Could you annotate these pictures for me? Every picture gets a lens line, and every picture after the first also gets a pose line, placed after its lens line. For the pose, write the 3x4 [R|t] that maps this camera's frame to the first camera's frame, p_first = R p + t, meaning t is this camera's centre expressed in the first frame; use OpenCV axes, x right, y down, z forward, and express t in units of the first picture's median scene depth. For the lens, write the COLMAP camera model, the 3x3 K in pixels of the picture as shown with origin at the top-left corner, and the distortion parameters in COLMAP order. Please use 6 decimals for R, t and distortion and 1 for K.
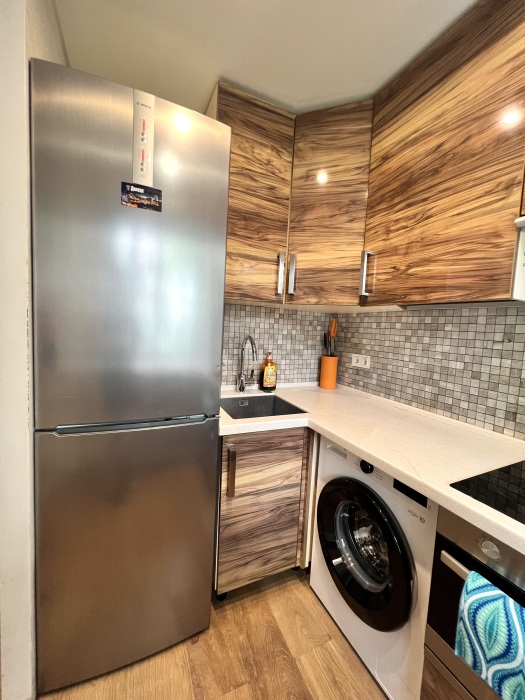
lens RADIAL K [[282.0, 0, 264.0], [0, 282.0, 348.3], [0, 0, 1]] dist [0.002472, 0.000295]
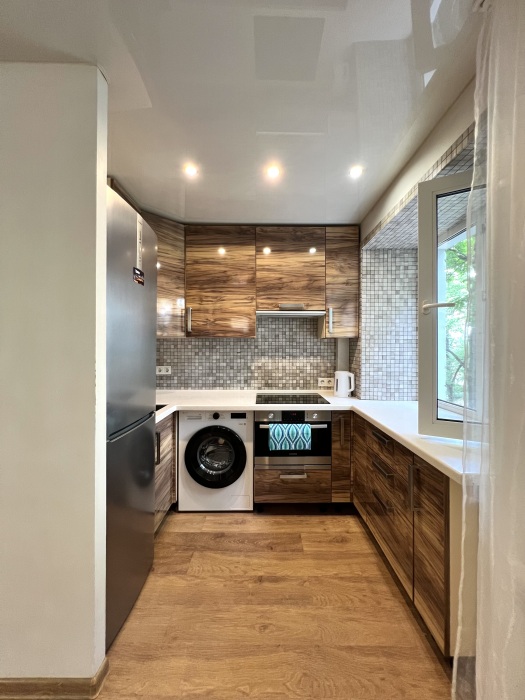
lens RADIAL K [[282.0, 0, 264.0], [0, 282.0, 348.3], [0, 0, 1]] dist [0.002472, 0.000295]
pose [[0.421597, -0.050766, 0.905361, -1.111486], [0.088534, 0.995966, 0.014619, -0.065255], [-0.902451, 0.073992, 0.424391, -0.195033]]
